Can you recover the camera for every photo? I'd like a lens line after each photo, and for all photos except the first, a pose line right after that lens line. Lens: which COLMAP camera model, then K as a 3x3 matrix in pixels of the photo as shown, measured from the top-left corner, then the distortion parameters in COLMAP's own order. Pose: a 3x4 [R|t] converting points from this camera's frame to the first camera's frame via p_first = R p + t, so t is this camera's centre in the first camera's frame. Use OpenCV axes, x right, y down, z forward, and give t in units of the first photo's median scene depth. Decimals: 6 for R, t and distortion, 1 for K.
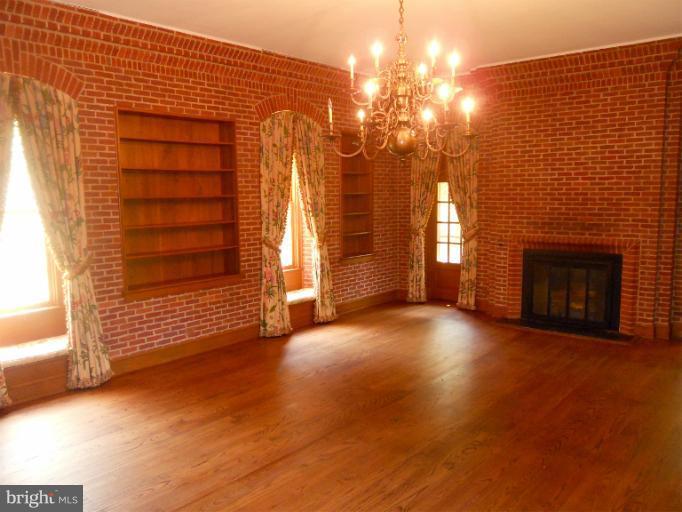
lens RADIAL K [[563.7, 0, 341.6], [0, 563.7, 256.4], [0, 0, 1]] dist [-0.039824, -0.001733]
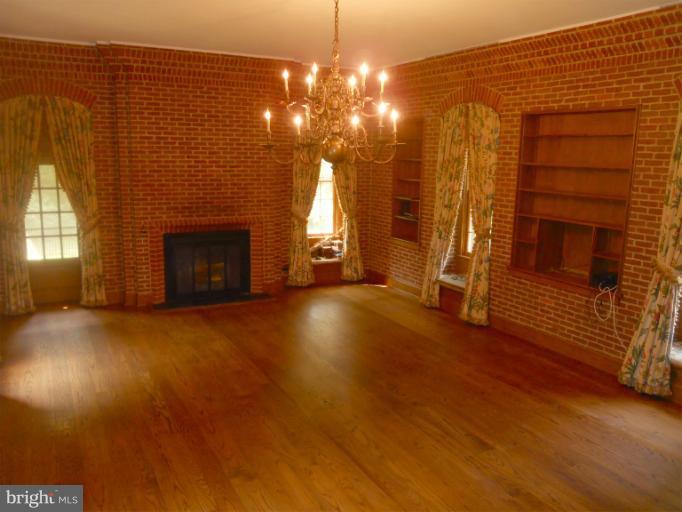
lens RADIAL K [[563.7, 0, 341.6], [0, 563.7, 256.4], [0, 0, 1]] dist [-0.039824, -0.001733]
pose [[0.367836, -0.148309, 0.917988, -0.531703], [0.083340, 0.988485, 0.126304, -0.079452], [-0.926148, 0.030046, 0.375960, 0.335370]]
